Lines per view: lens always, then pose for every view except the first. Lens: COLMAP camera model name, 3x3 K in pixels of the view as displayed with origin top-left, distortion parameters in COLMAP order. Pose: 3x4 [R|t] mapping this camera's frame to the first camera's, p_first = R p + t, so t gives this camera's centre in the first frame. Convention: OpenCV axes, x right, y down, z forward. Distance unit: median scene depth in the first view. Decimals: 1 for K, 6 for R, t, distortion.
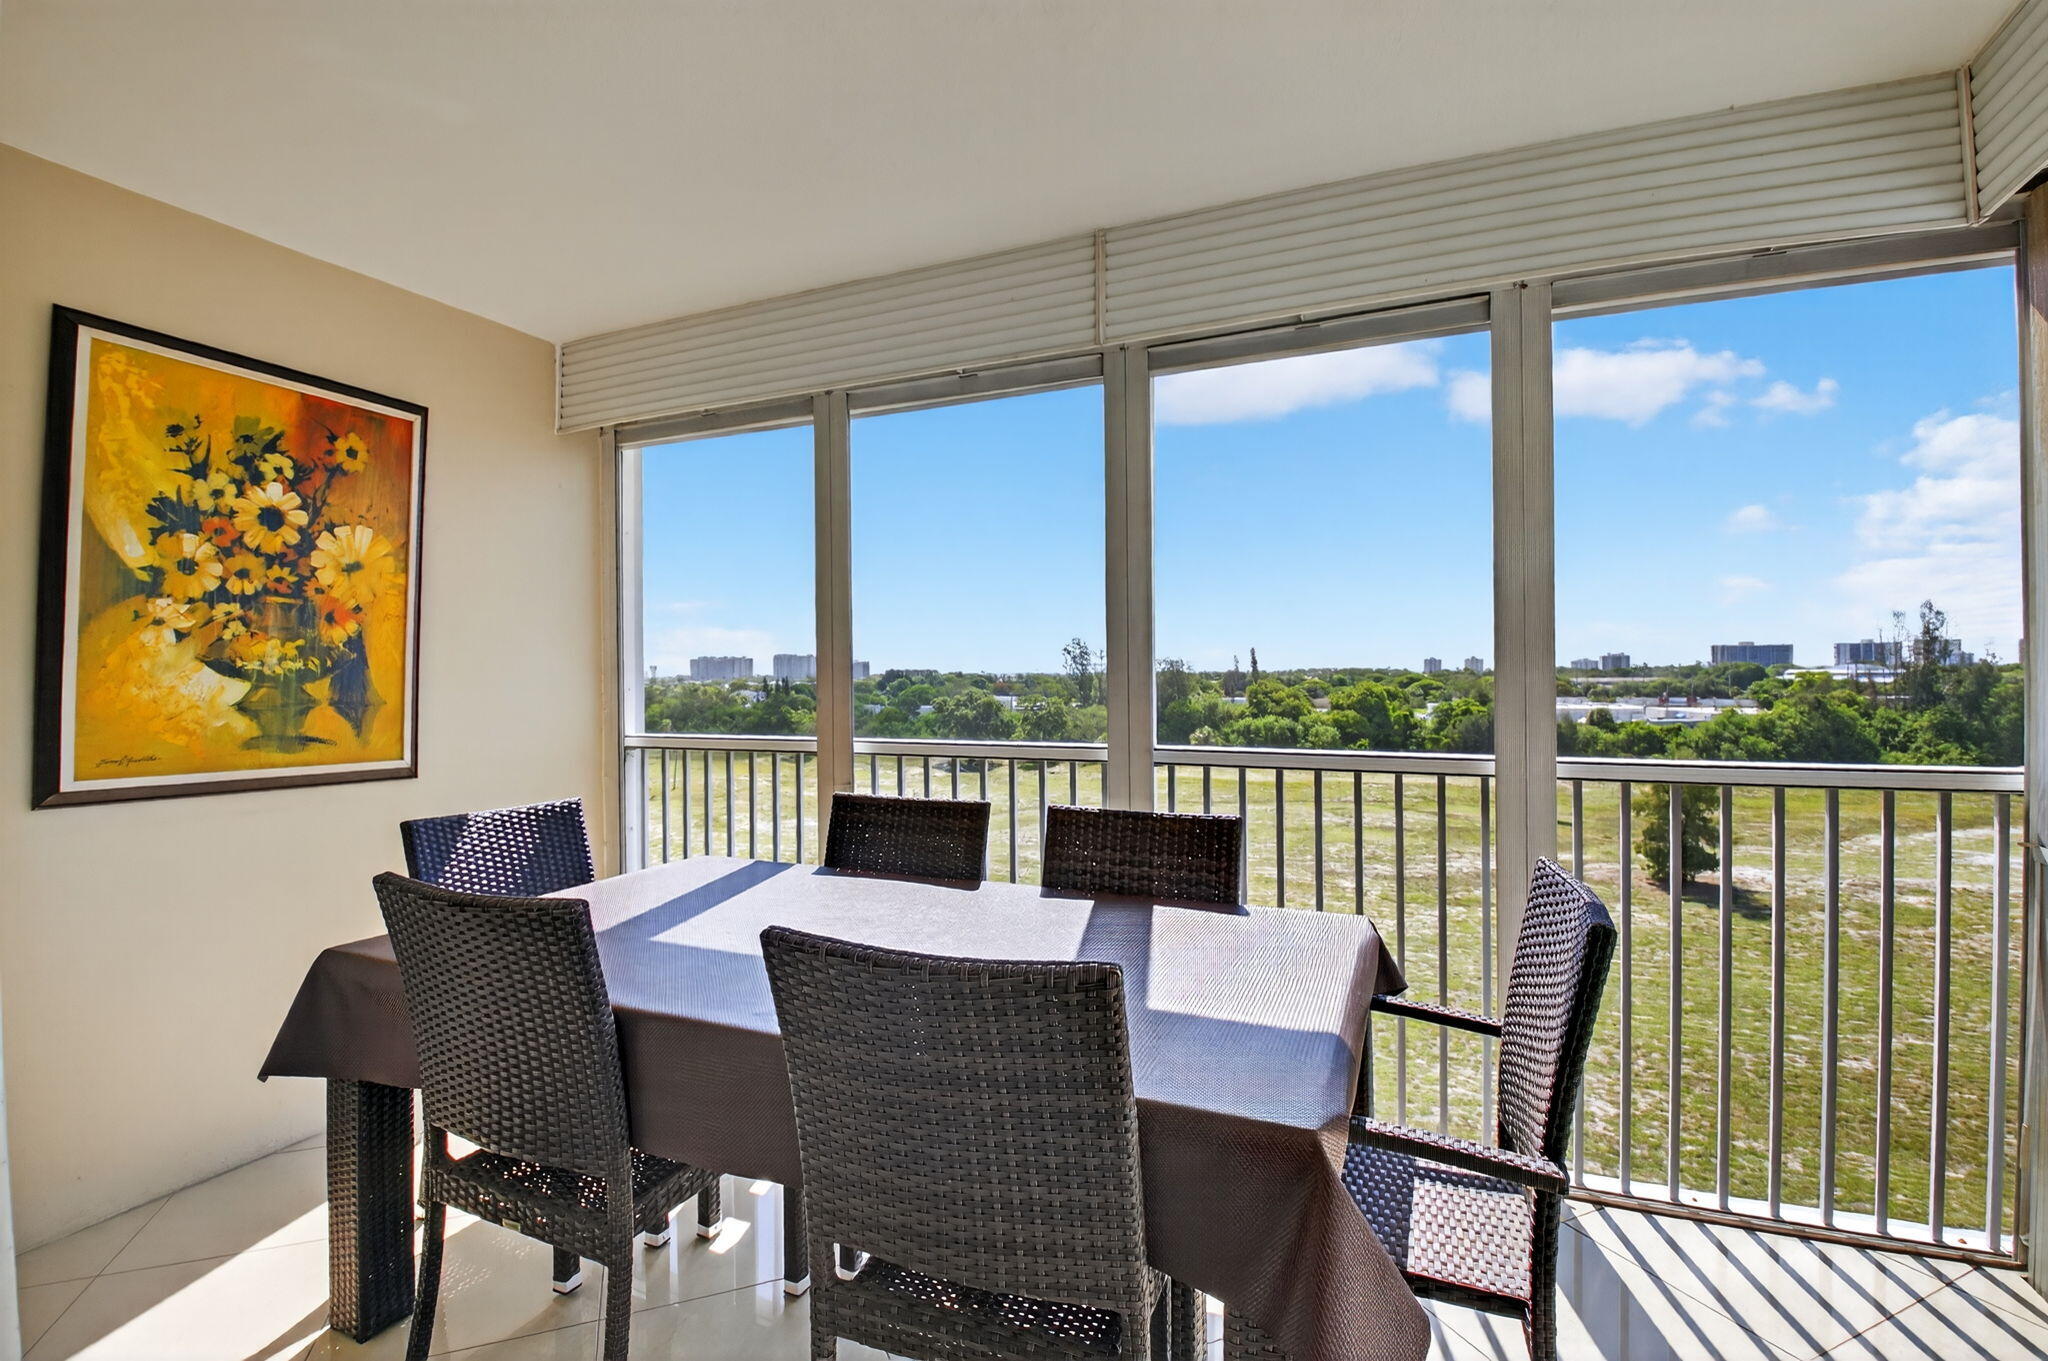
lens RADIAL K [[908.0, 0, 1032.6], [0, 908.0, 664.1], [0, 0, 1]] dist [-0.010757, -0.010605]
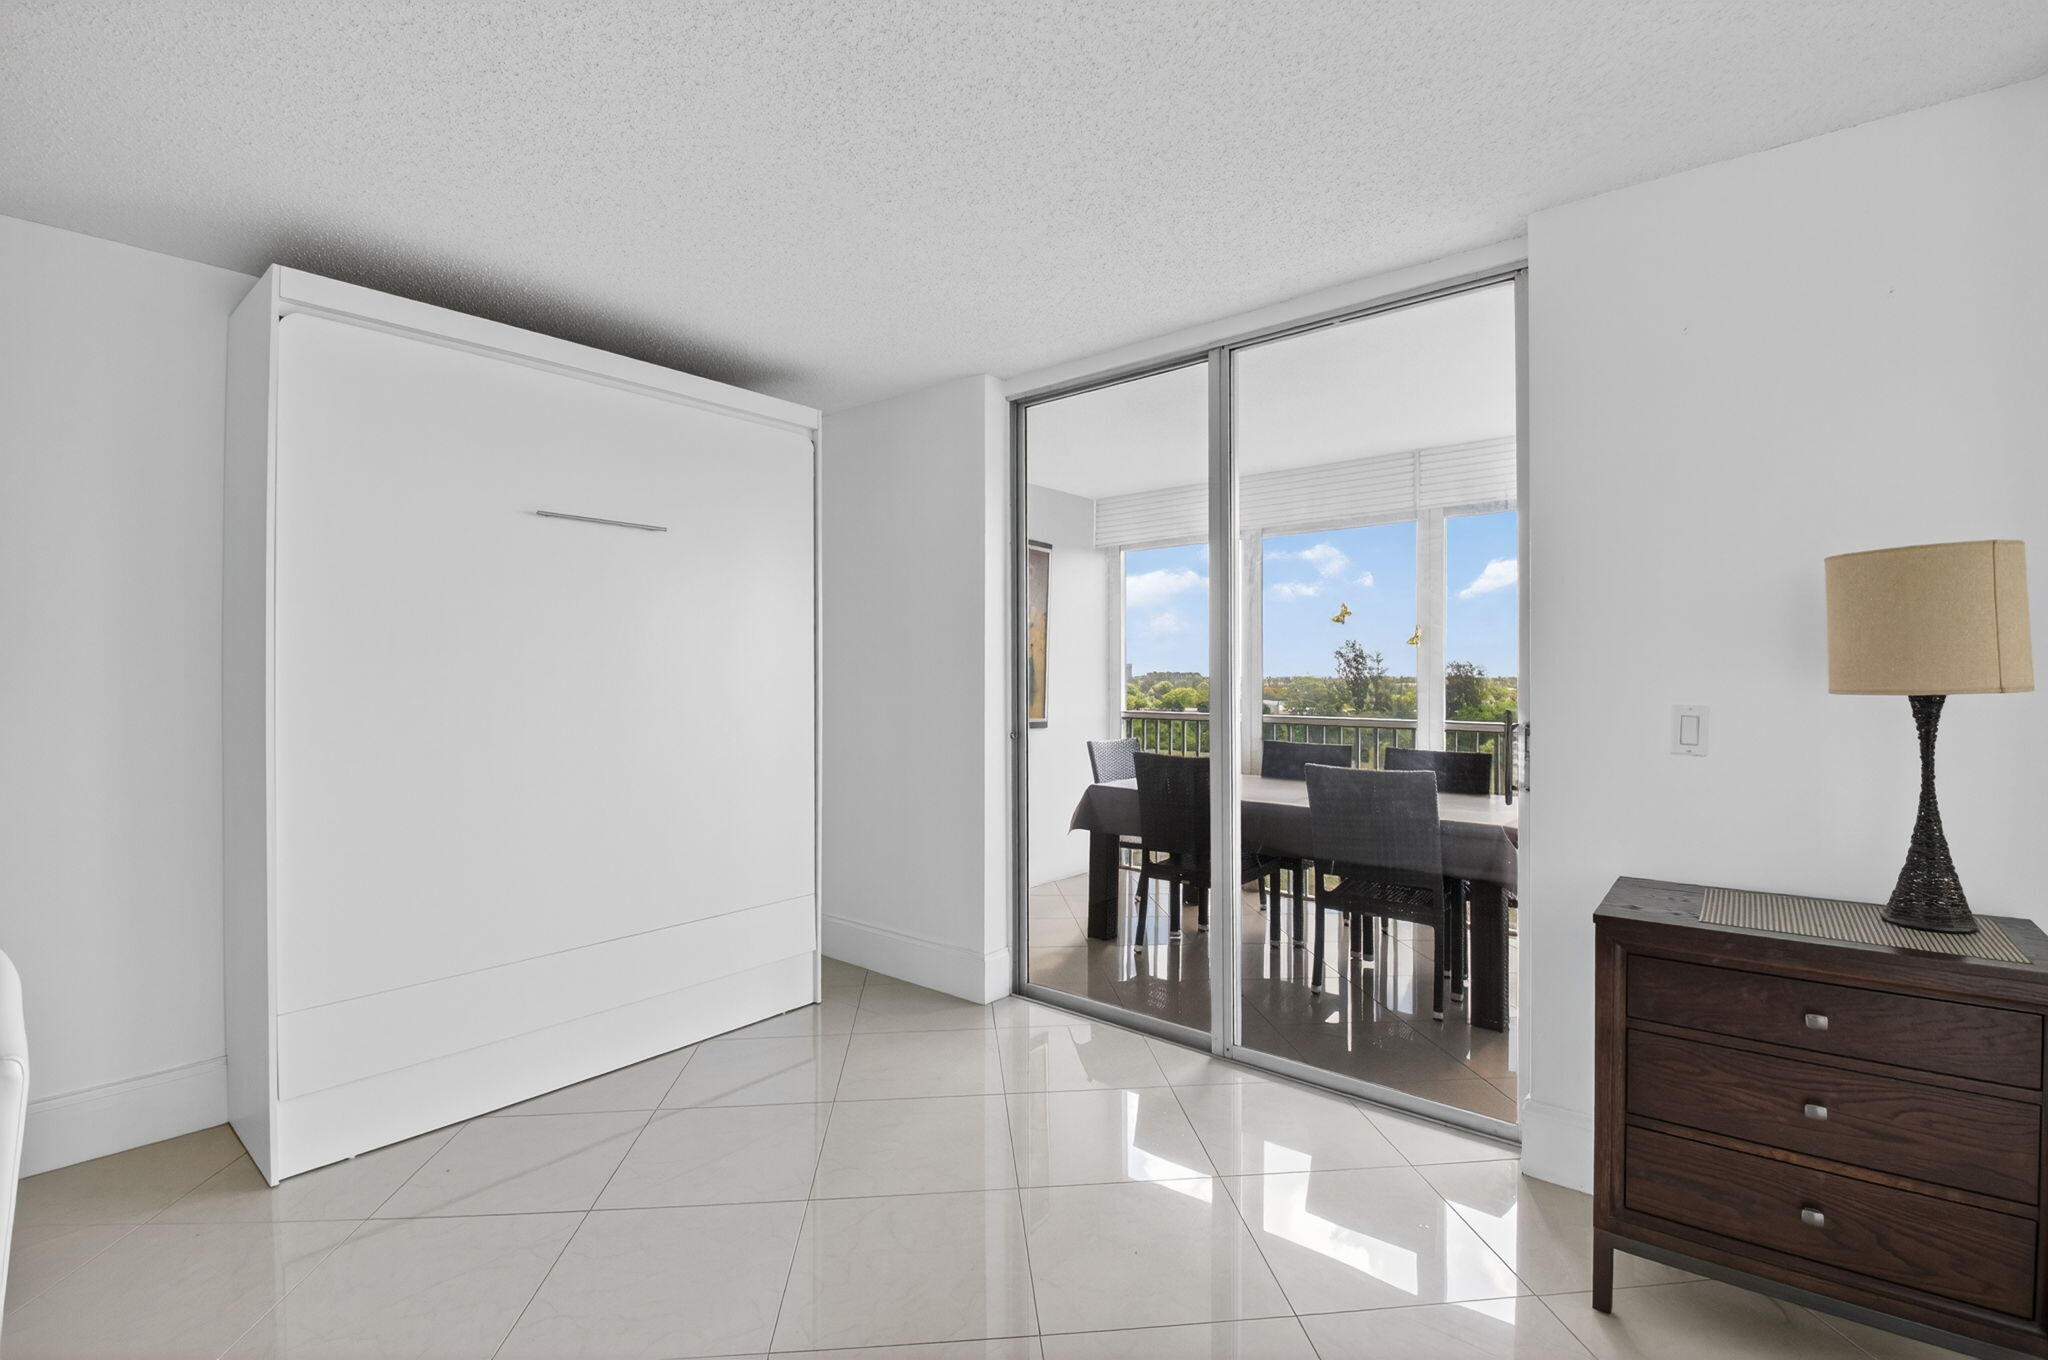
lens RADIAL K [[908.0, 0, 1023.1], [0, 908.0, 665.8], [0, 0, 1]] dist [-0.010757, -0.010605]
pose [[0.956282, 0.004564, -0.292411, -0.175084], [-0.004840, 0.999988, -0.000218, -0.014482], [0.292407, 0.001624, 0.956293, -1.179940]]
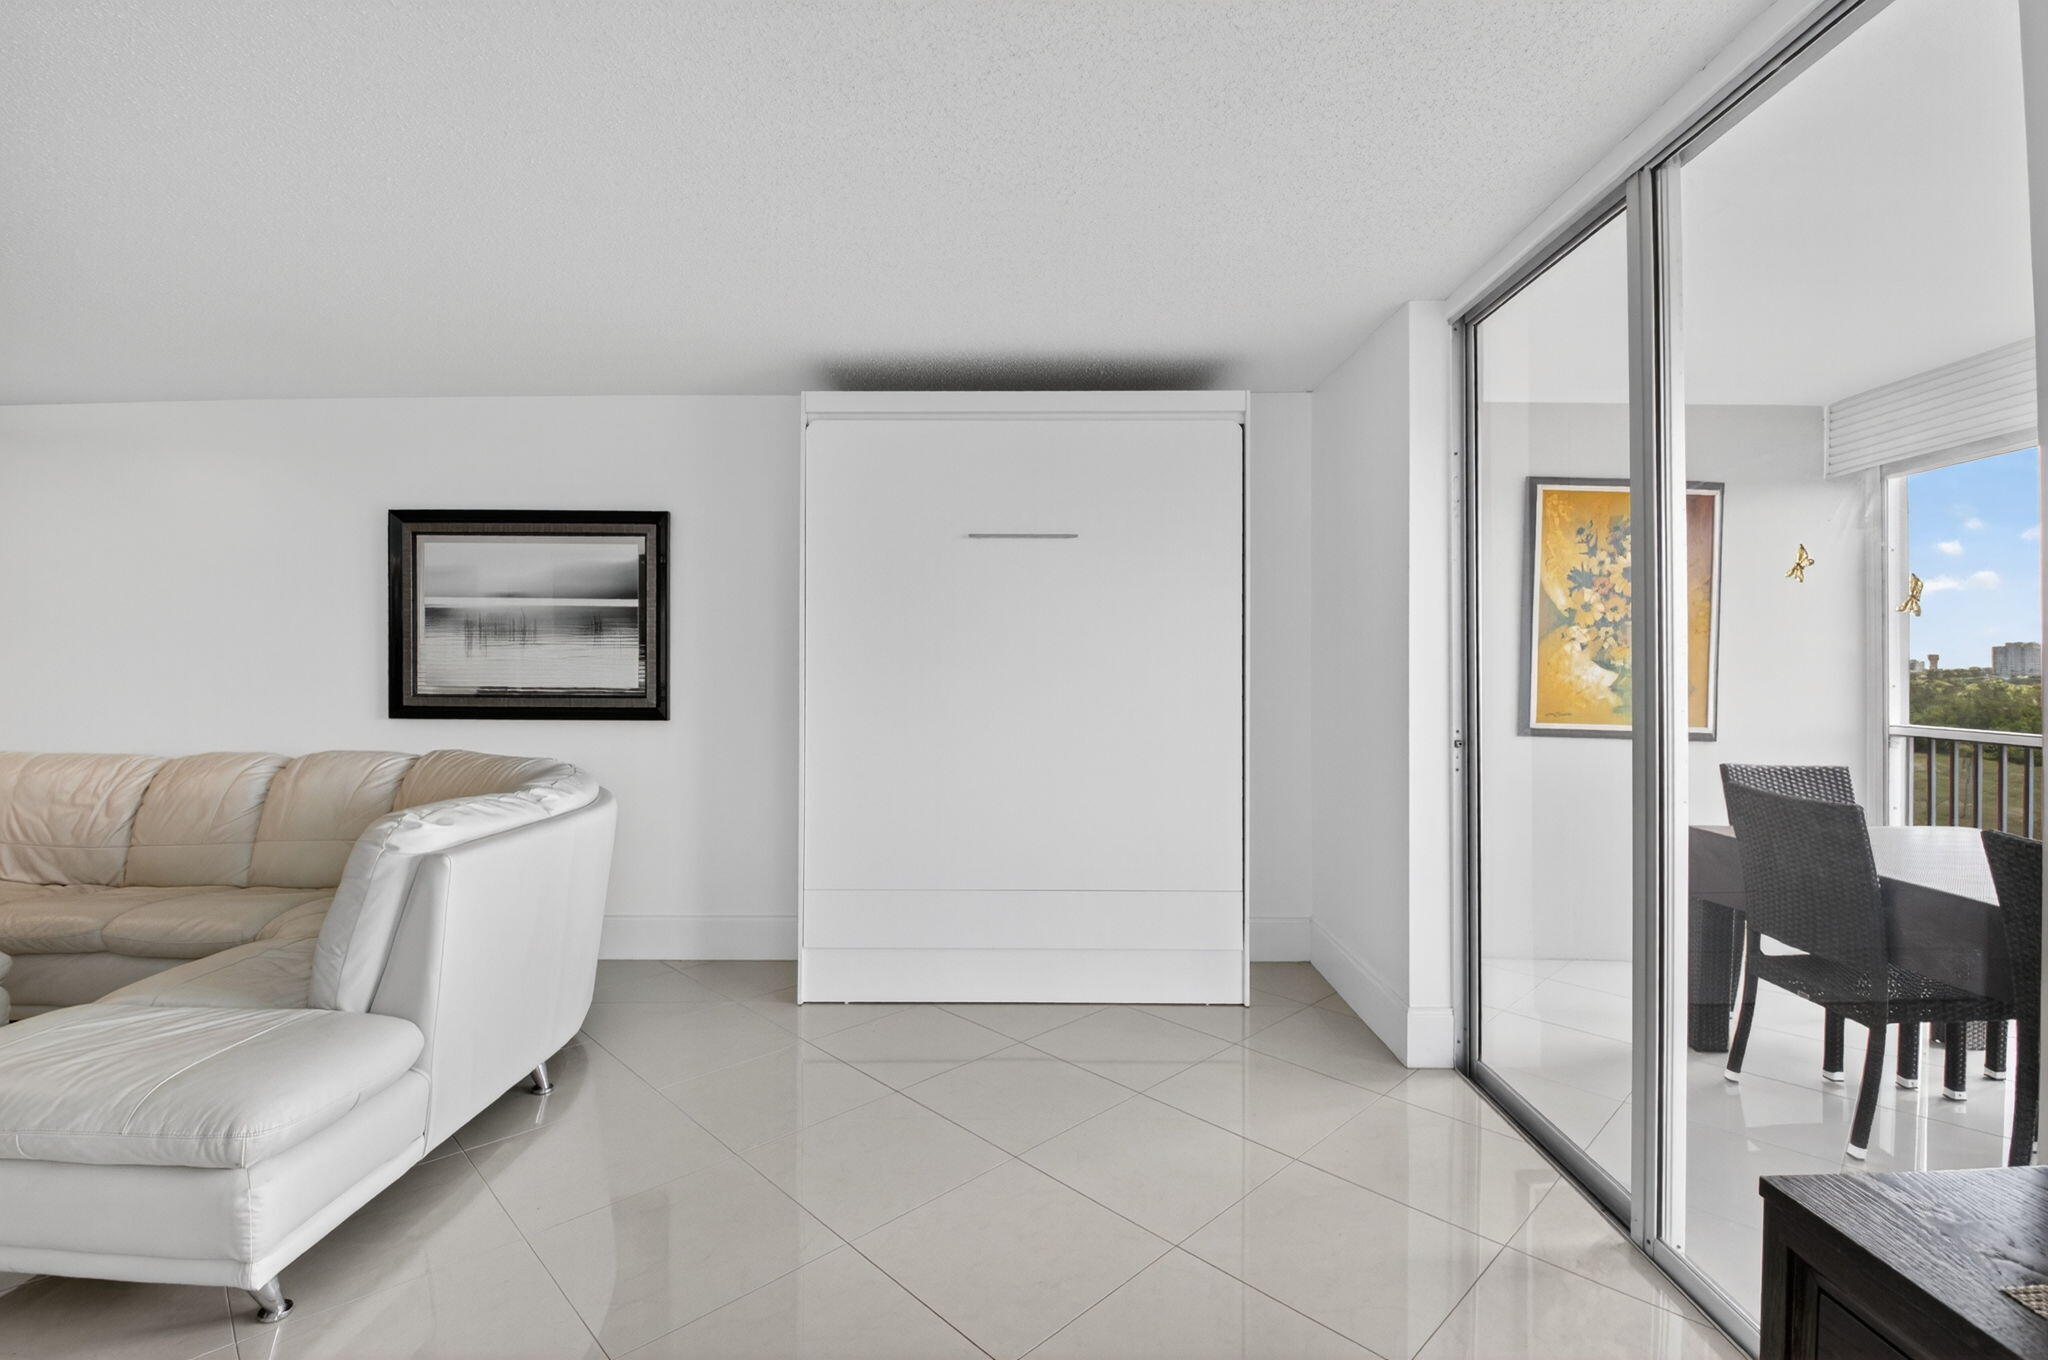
lens RADIAL K [[908.0, 0, 1047.8], [0, 908.0, 664.1], [0, 0, 1]] dist [-0.010757, -0.010605]
pose [[0.381182, 0.009271, -0.924453, 0.298043], [0.002001, 0.999939, 0.010853, -0.018174], [0.924498, -0.005987, 0.381140, -0.666690]]
